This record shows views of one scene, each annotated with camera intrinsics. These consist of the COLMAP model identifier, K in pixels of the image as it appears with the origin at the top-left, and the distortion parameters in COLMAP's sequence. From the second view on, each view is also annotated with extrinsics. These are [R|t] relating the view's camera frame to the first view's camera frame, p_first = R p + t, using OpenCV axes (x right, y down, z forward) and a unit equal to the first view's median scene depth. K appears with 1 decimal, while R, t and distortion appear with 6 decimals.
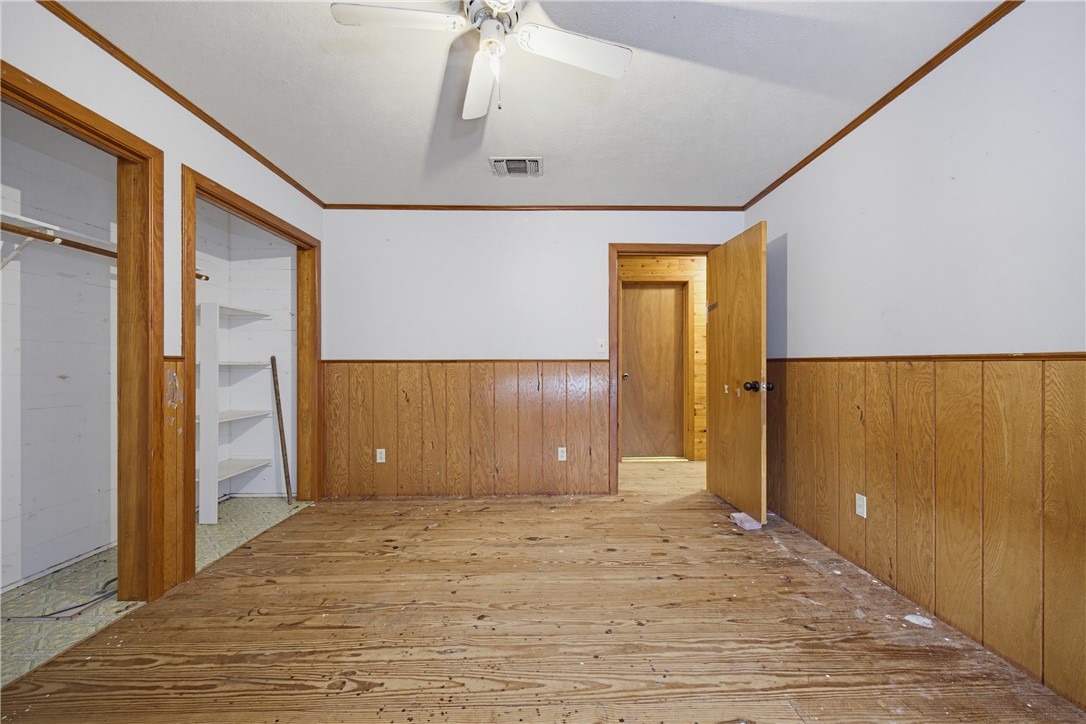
lens RADIAL K [[418.2, 0, 549.2], [0, 418.2, 362.8], [0, 0, 1]] dist [0.010427, -0.000529]
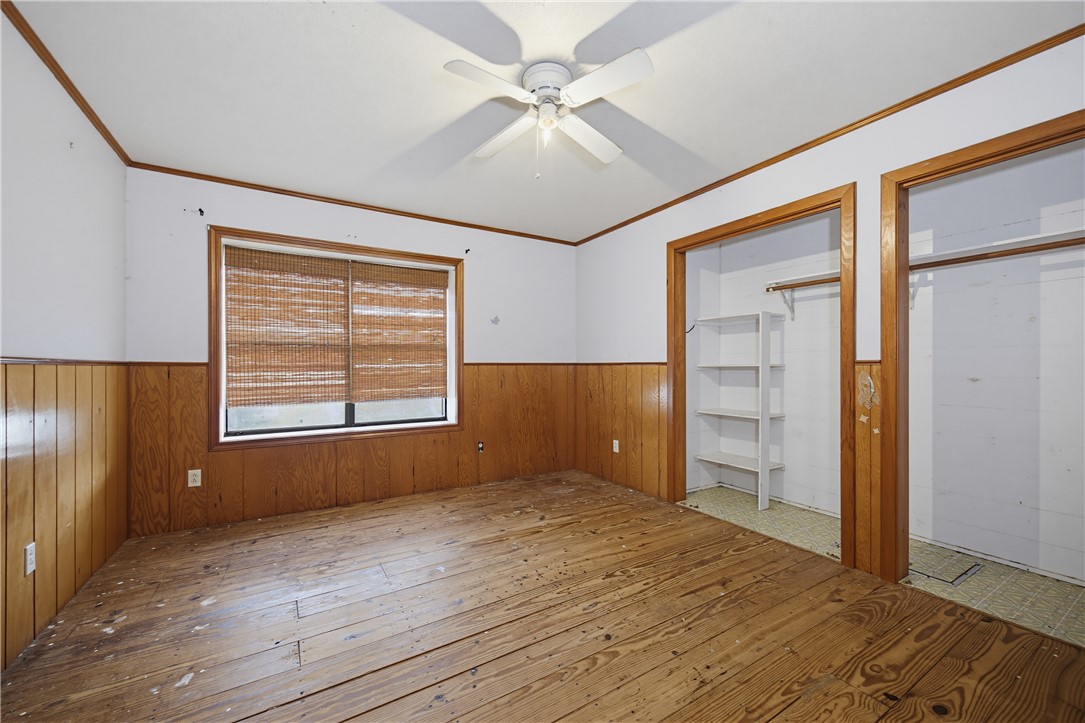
lens RADIAL K [[417.8, 0, 542.5], [0, 417.8, 371.5], [0, 0, 1]] dist [0.010427, -0.000529]
pose [[-0.863987, 0.002159, -0.503510, 0.423114], [0.001021, 0.999996, 0.002536, 0.010645], [0.503513, 0.001677, -0.863986, 1.687458]]
